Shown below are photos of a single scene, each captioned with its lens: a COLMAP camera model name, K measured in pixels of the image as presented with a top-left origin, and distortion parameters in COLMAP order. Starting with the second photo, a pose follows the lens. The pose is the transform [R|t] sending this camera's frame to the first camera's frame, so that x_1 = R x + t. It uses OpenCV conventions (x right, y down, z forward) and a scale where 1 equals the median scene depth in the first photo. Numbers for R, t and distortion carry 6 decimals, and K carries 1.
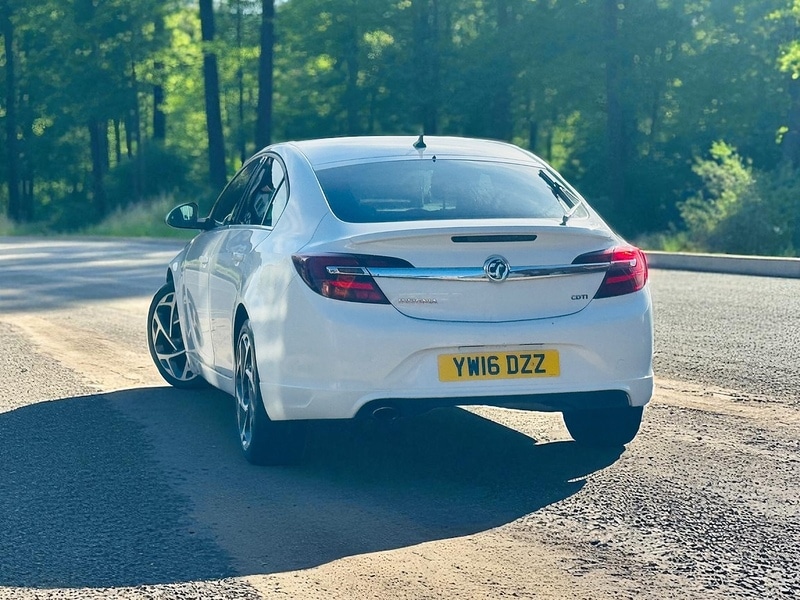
lens RADIAL K [[1812.2, 0, 400.0], [0, 1812.2, 300.0], [0, 0, 1]] dist [-0.033560, -0.754130]
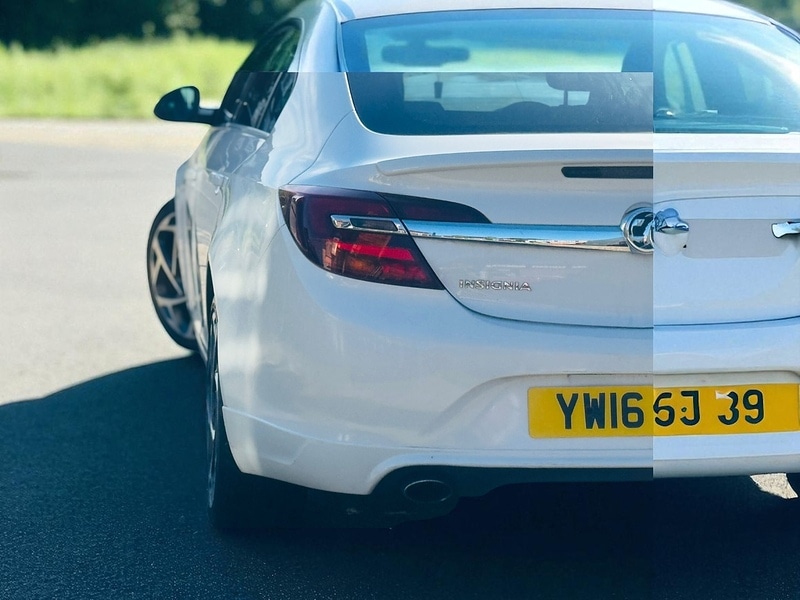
lens RADIAL K [[1832.7, 0, 400.0], [0, 1832.7, 300.0], [0, 0, 1]] dist [0.092051, 0.551242]
pose [[0.996595, 0.034928, -0.074695, 0.022427], [-0.030071, 0.997419, 0.065197, -0.029540], [0.076779, -0.062729, 0.995073, 0.455097]]
